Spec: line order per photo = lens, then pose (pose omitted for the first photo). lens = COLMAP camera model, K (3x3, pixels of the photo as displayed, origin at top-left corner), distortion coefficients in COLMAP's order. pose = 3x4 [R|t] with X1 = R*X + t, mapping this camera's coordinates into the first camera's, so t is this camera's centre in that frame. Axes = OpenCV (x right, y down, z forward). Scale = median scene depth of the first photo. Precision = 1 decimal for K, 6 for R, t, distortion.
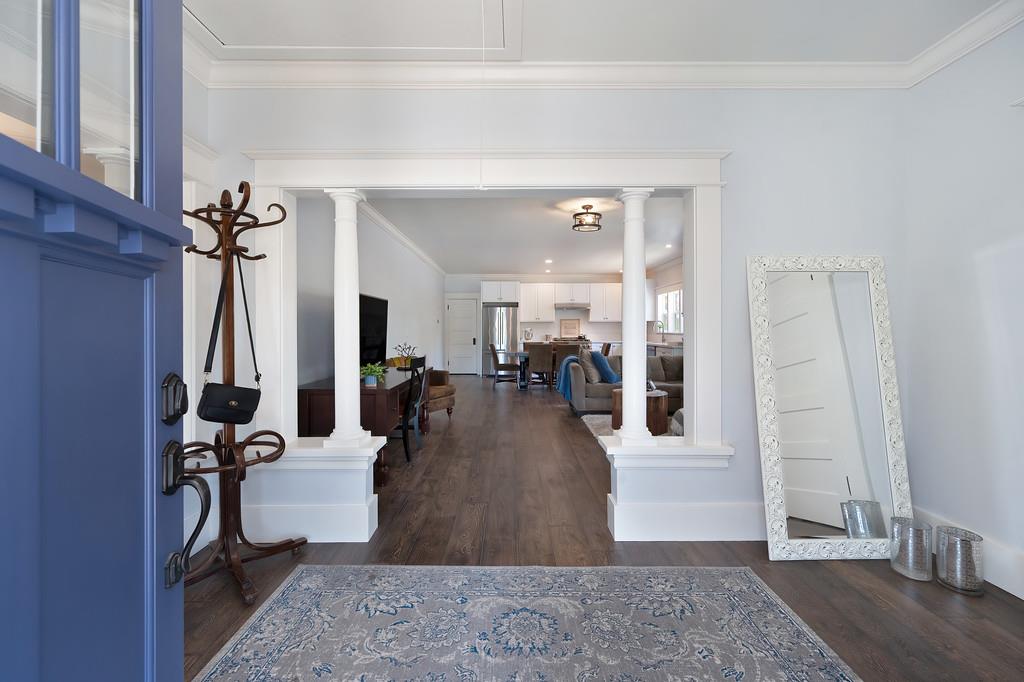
lens RADIAL K [[410.1, 0, 510.7], [0, 410.1, 320.8], [0, 0, 1]] dist [-0.000732, -0.000070]
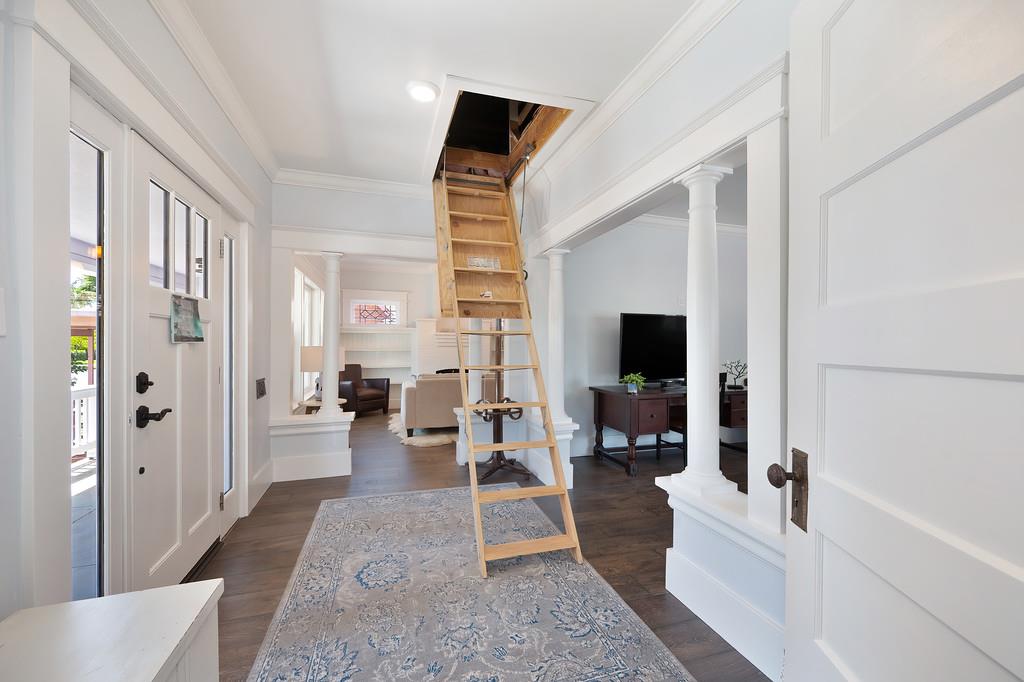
lens RADIAL K [[405.4, 0, 512.0], [0, 405.4, 341.0], [0, 0, 1]] dist [0.000076, 0.000031]
pose [[0.300162, -0.004223, -0.953879, 0.961625], [0.011841, 0.999930, -0.000701, 0.004834], [0.953815, -0.011084, 0.300191, 0.422223]]
